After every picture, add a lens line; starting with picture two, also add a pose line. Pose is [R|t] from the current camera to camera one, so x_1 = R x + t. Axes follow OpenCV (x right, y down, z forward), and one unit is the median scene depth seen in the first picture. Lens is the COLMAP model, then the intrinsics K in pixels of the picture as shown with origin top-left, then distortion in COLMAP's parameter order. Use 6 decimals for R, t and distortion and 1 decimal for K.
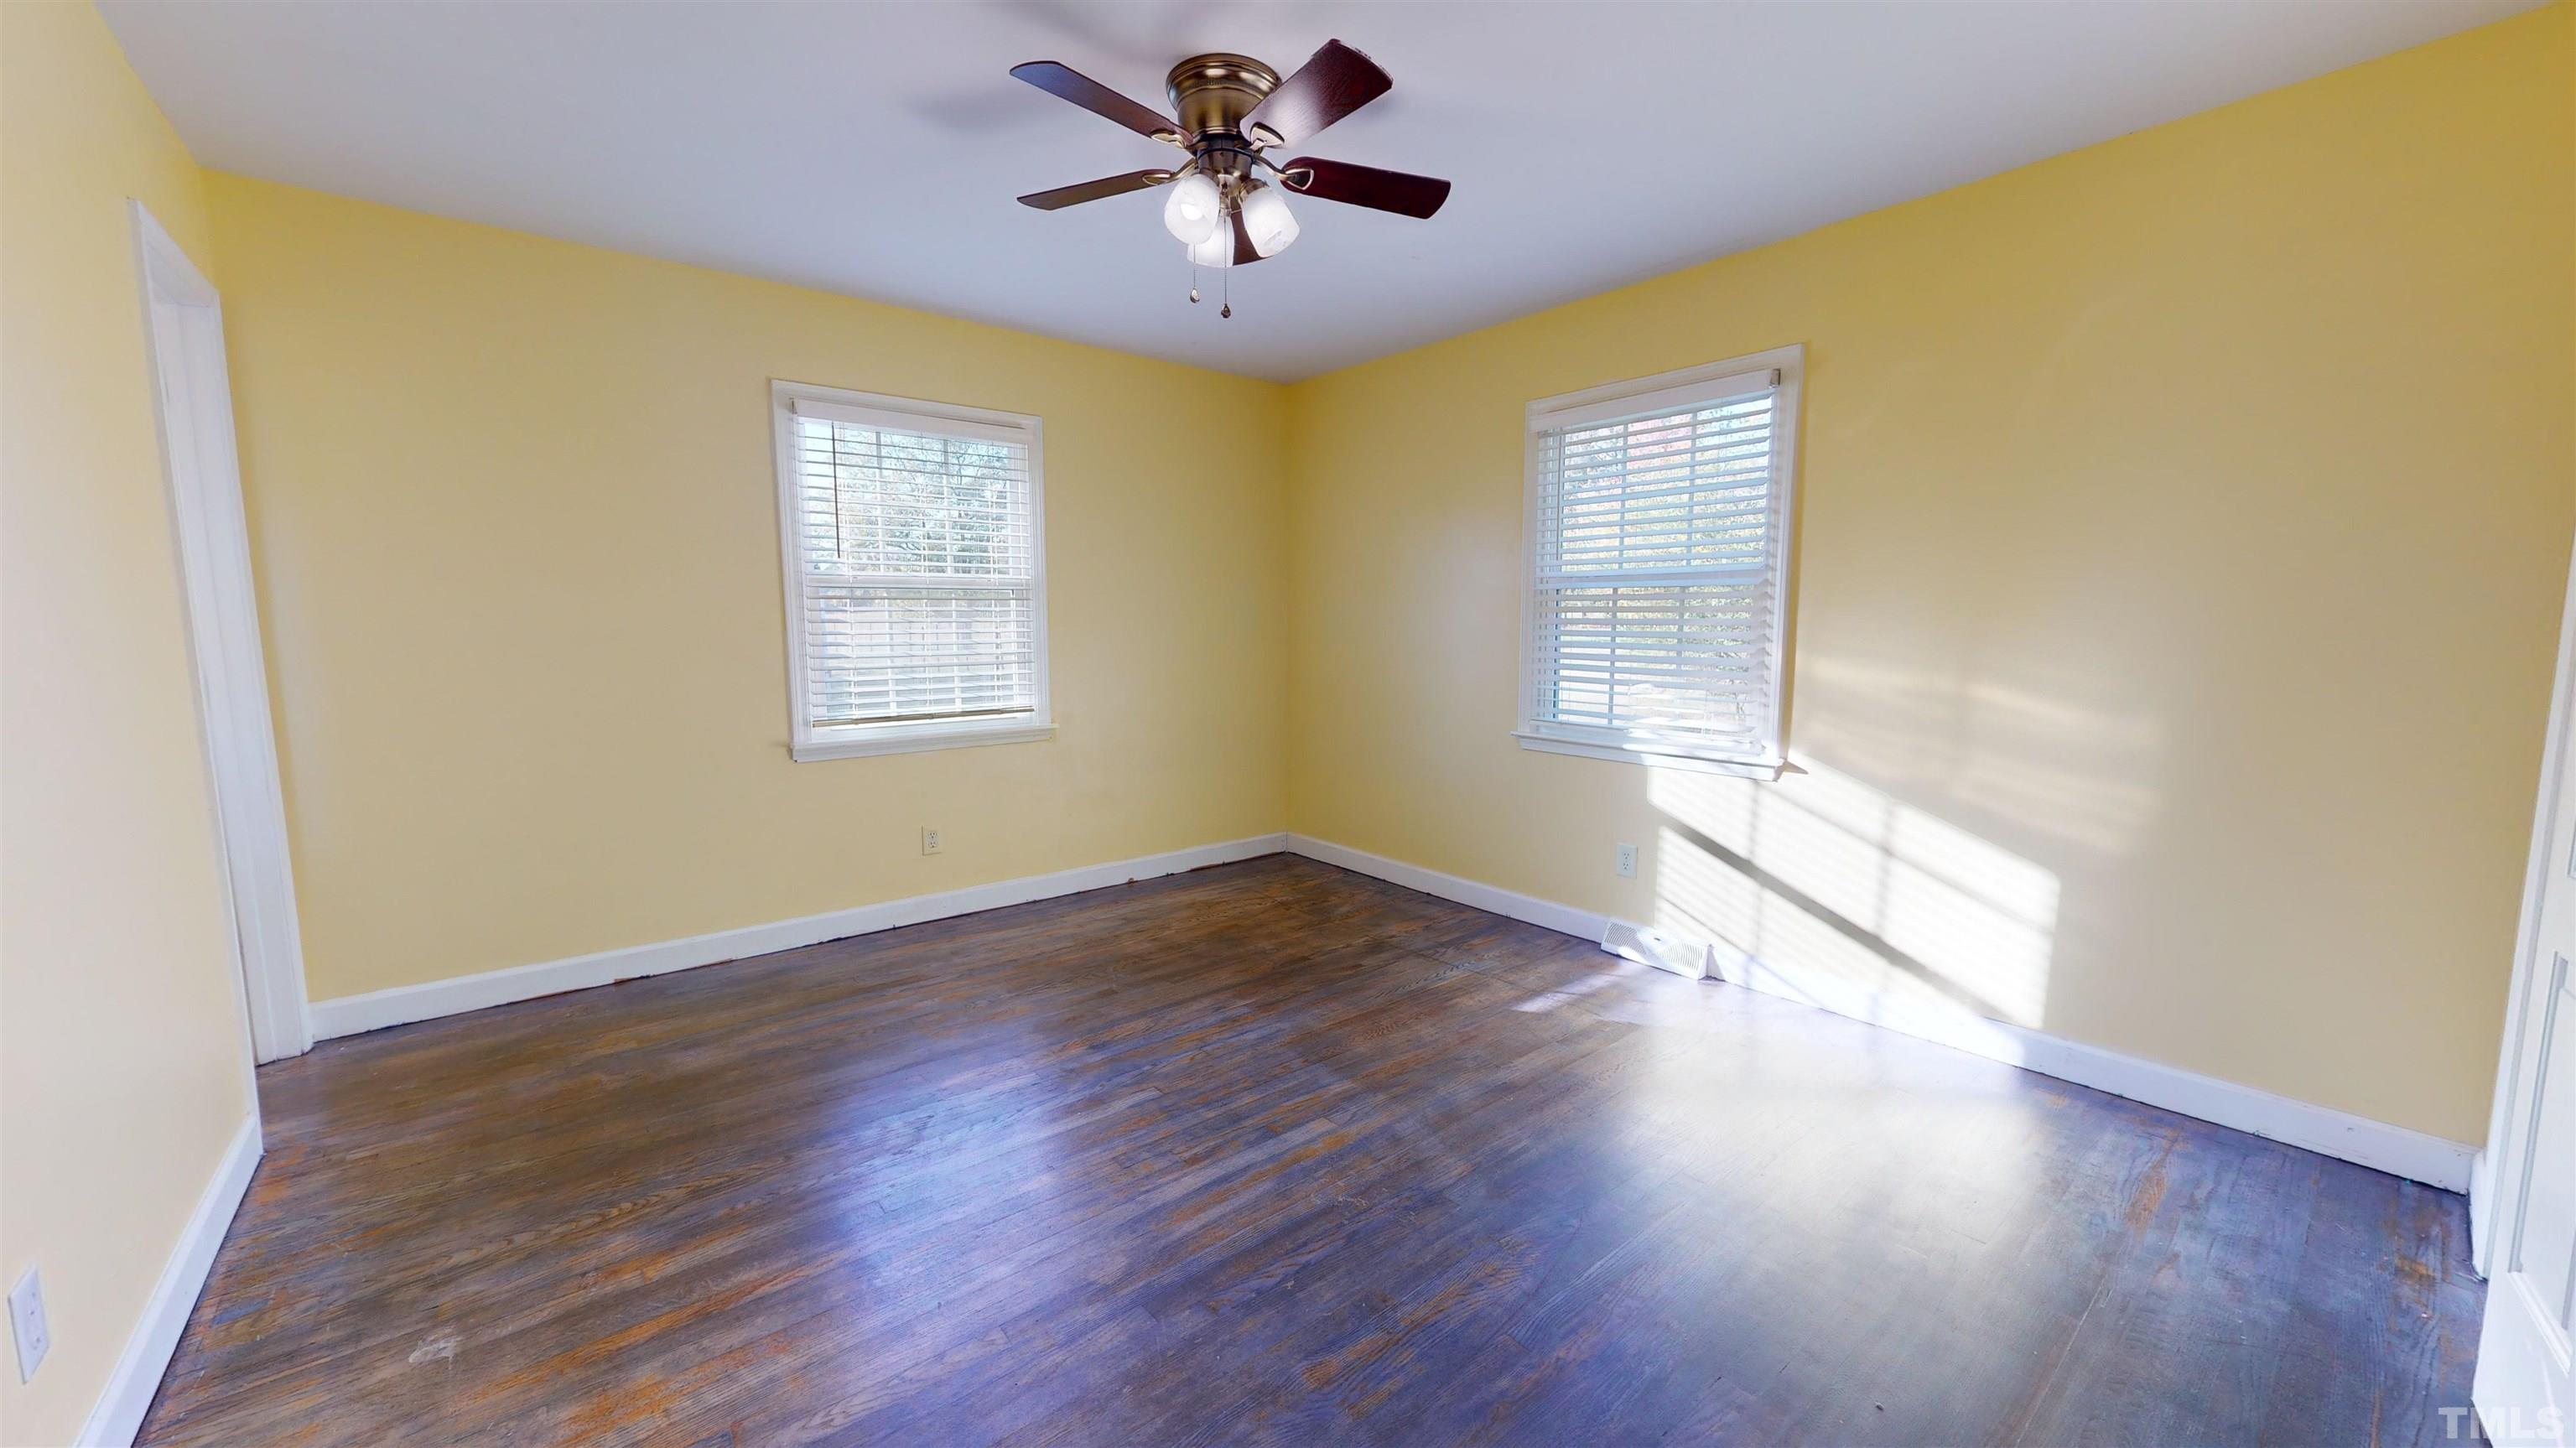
lens RADIAL K [[944.1, 0, 1288.0], [0, 944.1, 724.0], [0, 0, 1]] dist [-0.000073, -0.000326]
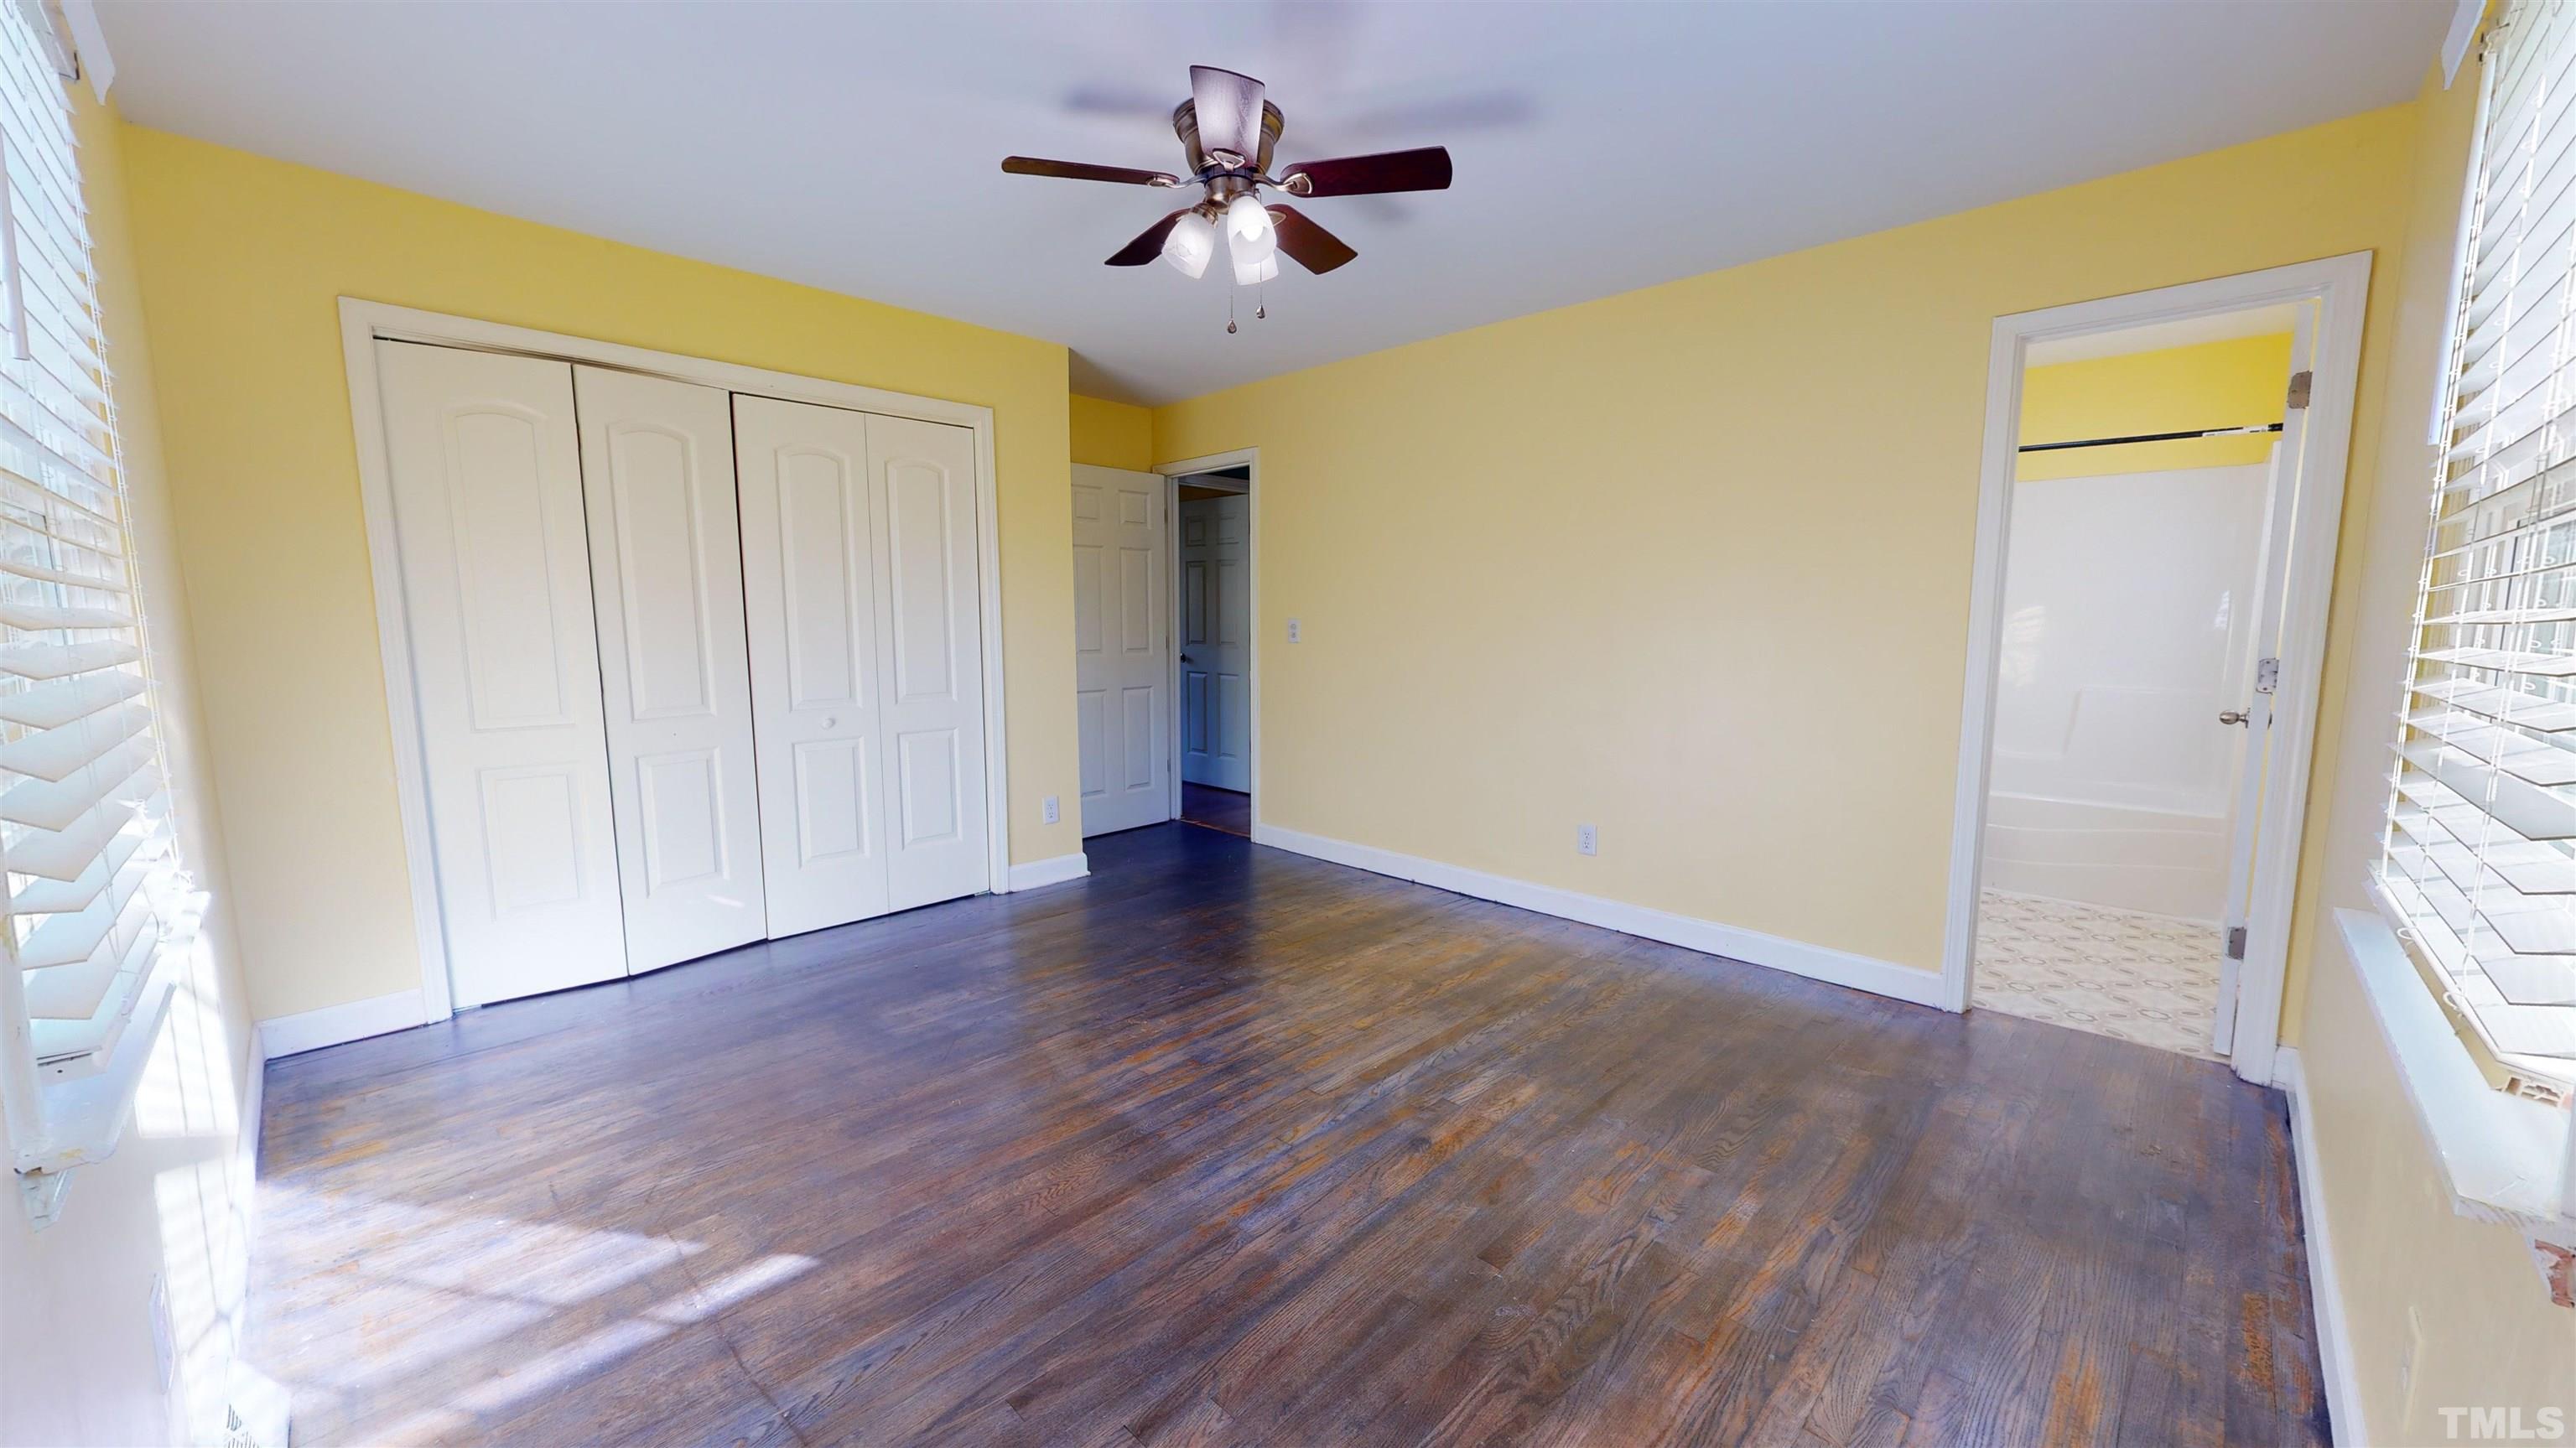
lens RADIAL K [[944.1, 0, 1288.0], [0, 944.1, 724.0], [0, 0, 1]] dist [-0.000073, -0.000326]
pose [[-0.993639, 0.012057, -0.111966, -0.003864], [-0.013673, 0.973978, 0.226230, -0.201691], [0.111780, 0.226321, -0.967618, 1.804146]]
